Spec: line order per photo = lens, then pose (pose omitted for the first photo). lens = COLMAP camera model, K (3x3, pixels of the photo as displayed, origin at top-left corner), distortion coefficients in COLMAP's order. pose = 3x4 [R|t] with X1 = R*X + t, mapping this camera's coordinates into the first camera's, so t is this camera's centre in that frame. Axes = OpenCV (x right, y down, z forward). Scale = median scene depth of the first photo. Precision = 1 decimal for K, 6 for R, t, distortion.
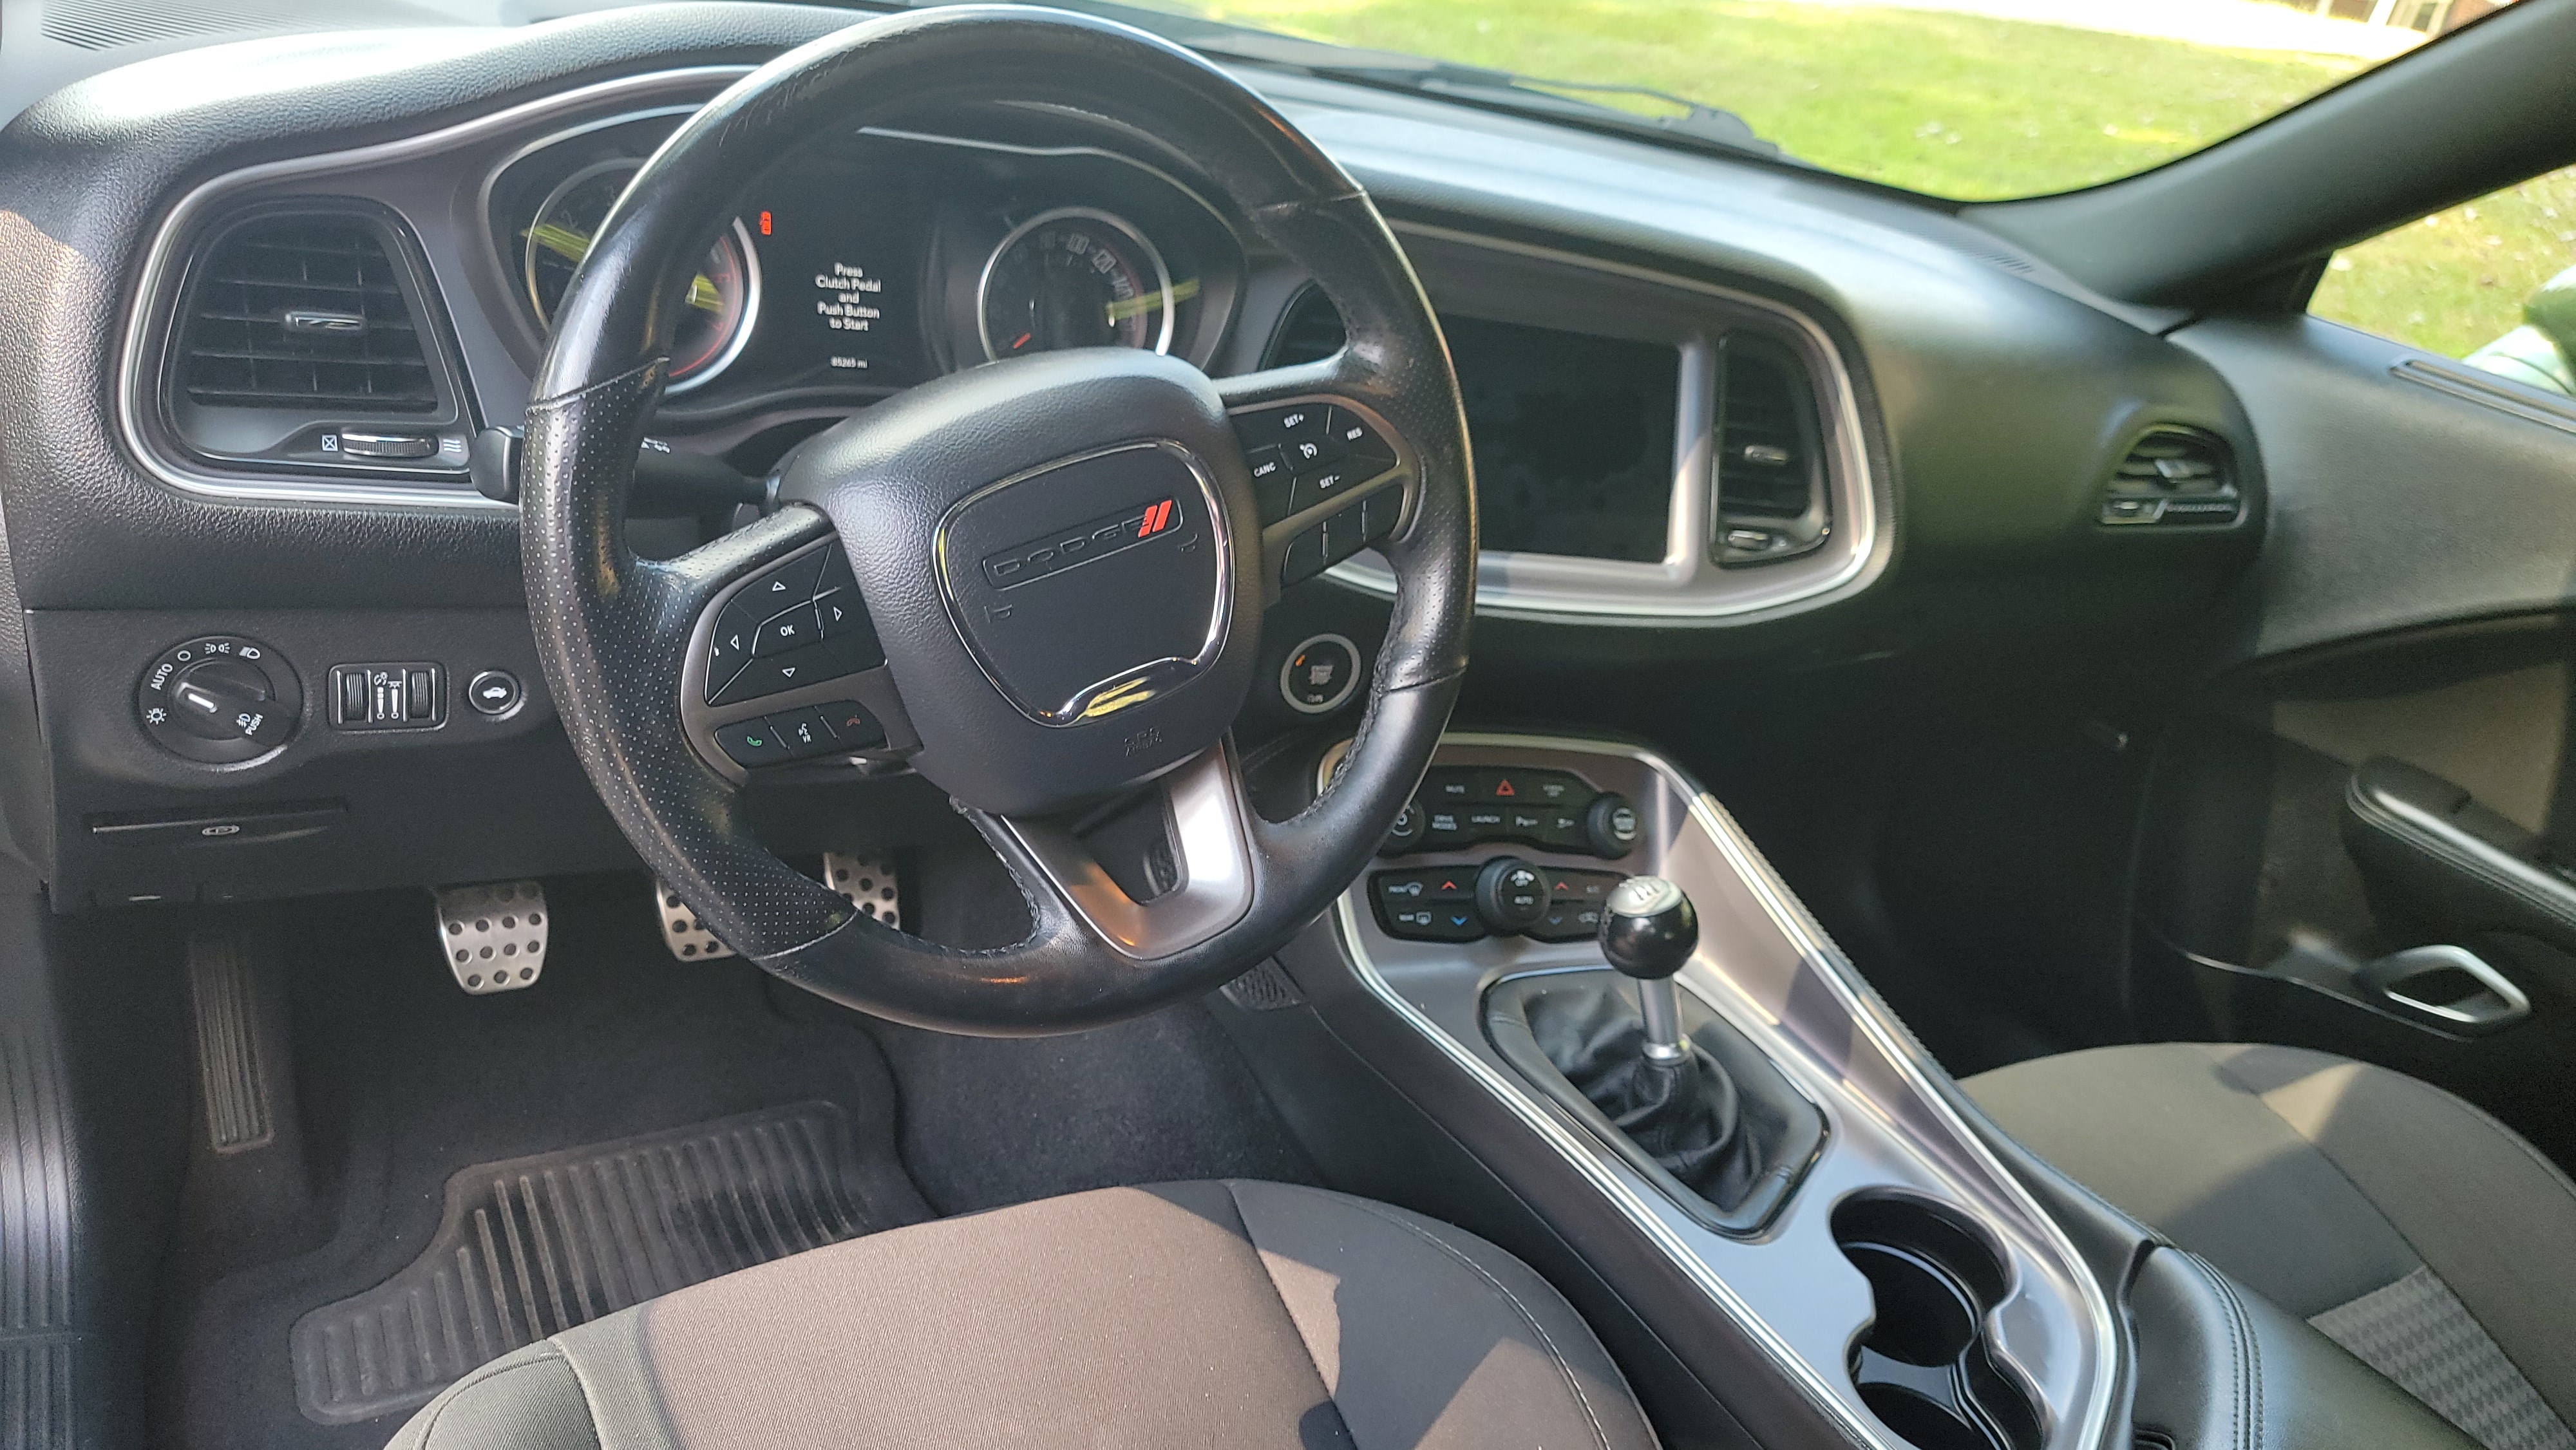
lens RADIAL K [[1832.2, 0, 1288.0], [0, 1832.2, 725.0], [0, 0, 1]] dist [-0.002891, 0.001204]
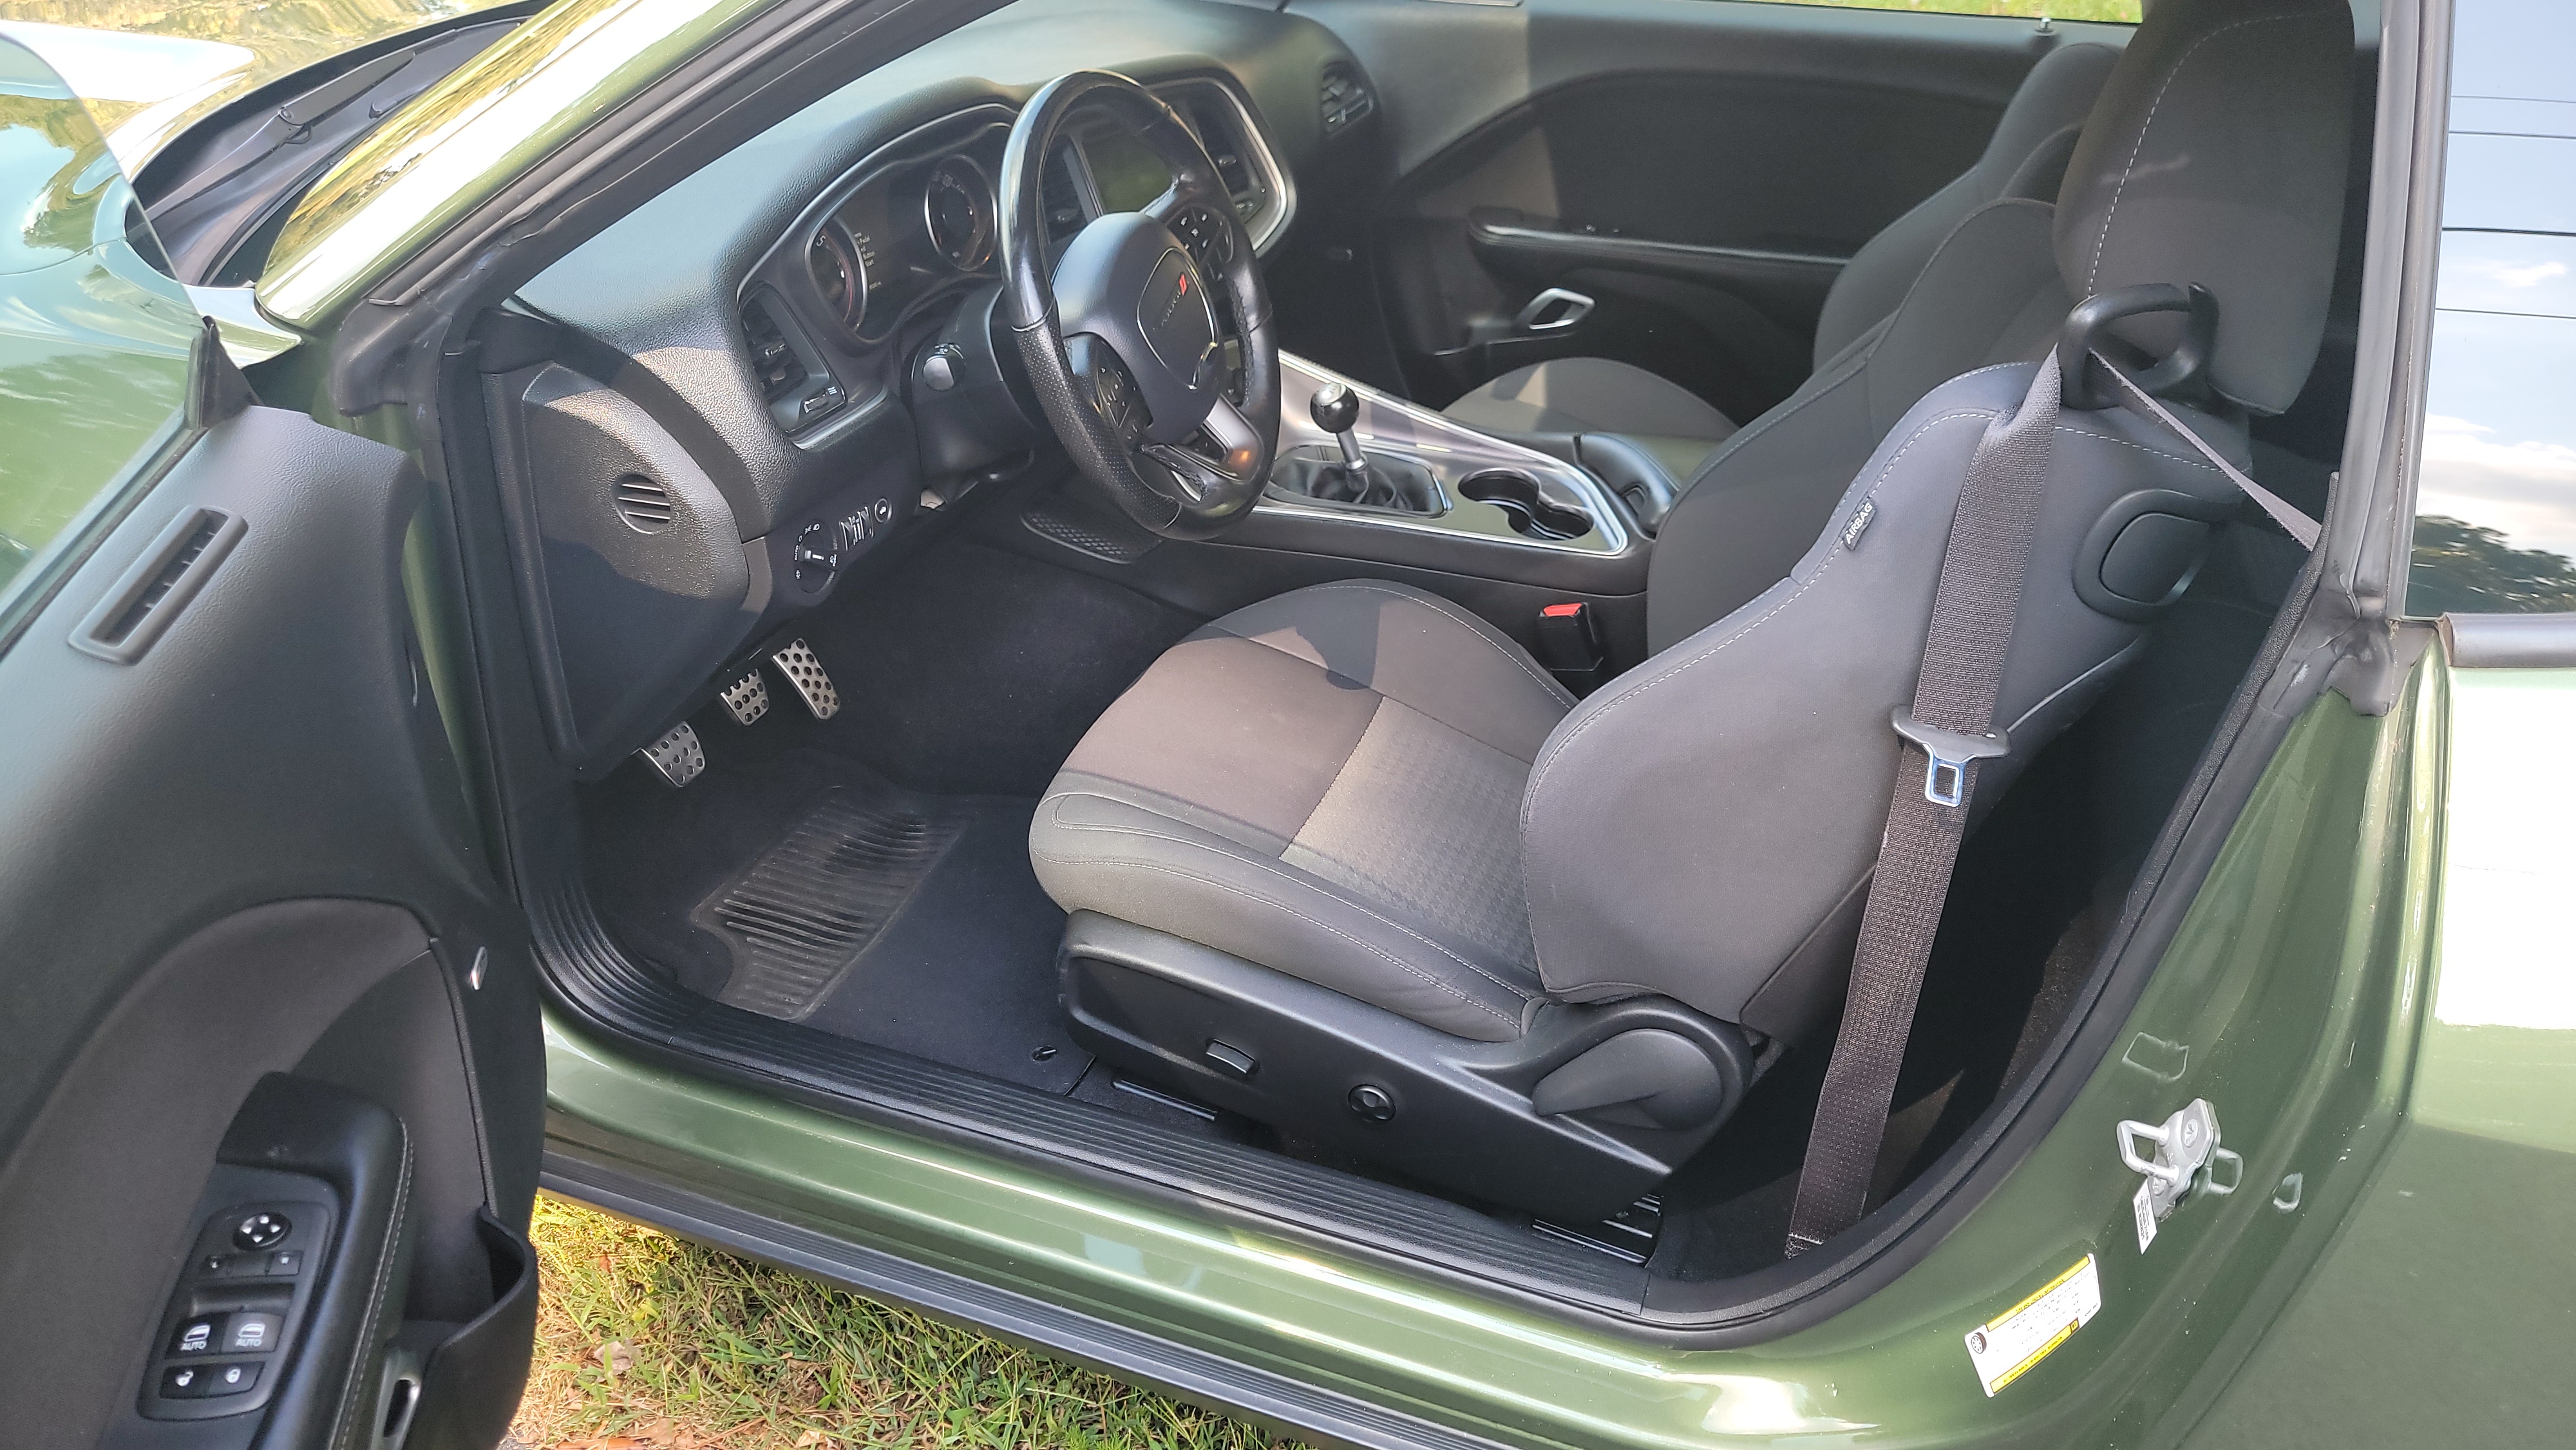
lens RADIAL K [[1832.2, 0, 1288.0], [0, 1832.2, 725.0], [0, 0, 1]] dist [-0.002891, 0.001204]
pose [[0.758757, -0.472134, 0.448751, -0.644453], [0.386707, 0.880888, 0.272937, -0.106262], [-0.524162, -0.033558, 0.850957, -0.495248]]
